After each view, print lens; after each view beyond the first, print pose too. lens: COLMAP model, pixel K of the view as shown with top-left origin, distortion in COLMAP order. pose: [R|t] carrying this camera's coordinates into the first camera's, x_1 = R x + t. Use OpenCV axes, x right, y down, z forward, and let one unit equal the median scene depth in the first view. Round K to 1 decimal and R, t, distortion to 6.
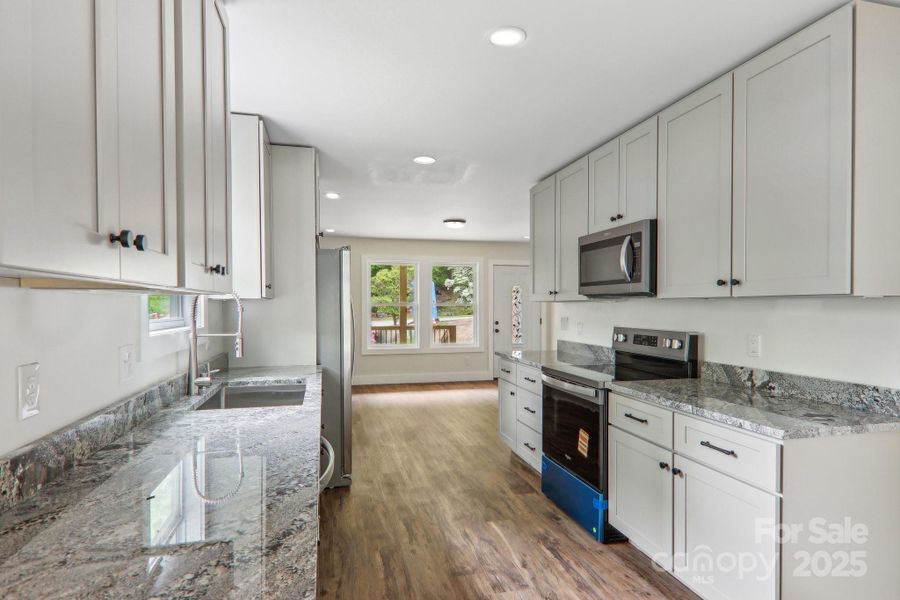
lens RADIAL K [[499.6, 0, 443.7], [0, 499.6, 309.3], [0, 0, 1]] dist [0.006488, -0.001129]
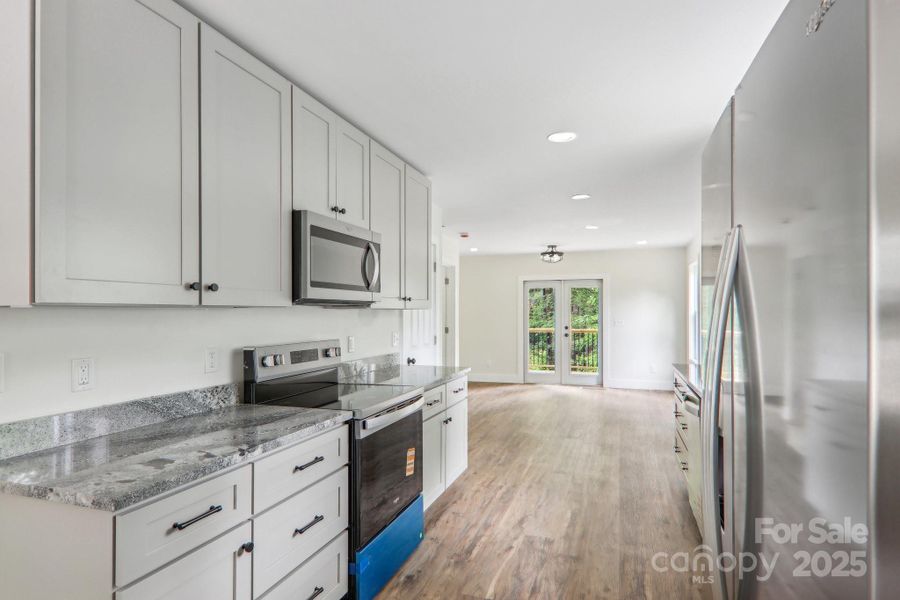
lens RADIAL K [[499.6, 0, 443.7], [0, 499.6, 309.3], [0, 0, 1]] dist [0.006488, -0.001129]
pose [[-0.842295, 0.007179, 0.538968, -0.260155], [0.007645, 0.999970, -0.001371, -0.014423], [-0.538962, 0.002965, -0.842325, 1.653452]]
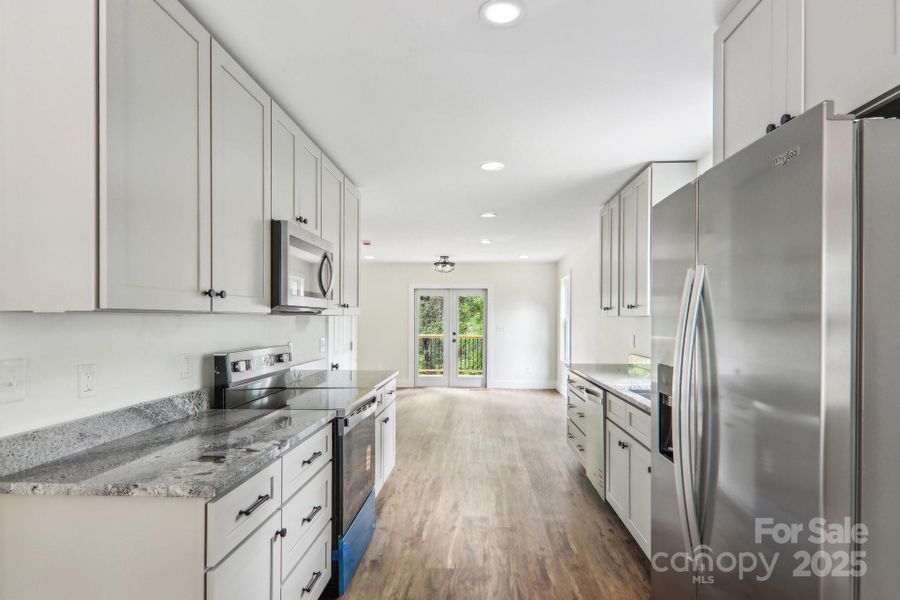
lens RADIAL K [[503.5, 0, 452.0], [0, 503.5, 318.7], [0, 0, 1]] dist [0.002367, 0.000113]
pose [[-0.959498, 0.000067, 0.281714, -0.156610], [0.001674, 0.999984, 0.005463, -0.016032], [-0.281709, 0.005713, -0.959483, 1.815205]]
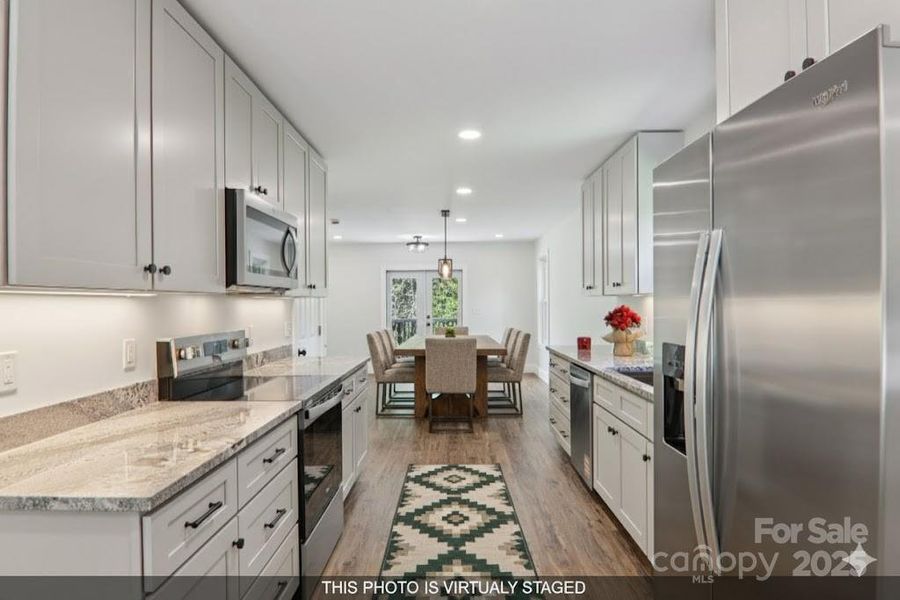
lens RADIAL K [[514.2, 0, 450.1], [0, 514.2, 305.7], [0, 0, 1]] dist [-0.026351, -0.000879]
pose [[-0.972169, 0.009356, 0.234093, -0.132619], [0.012520, 0.999849, 0.012035, -0.008118], [-0.233945, 0.014631, -0.972140, 1.758862]]
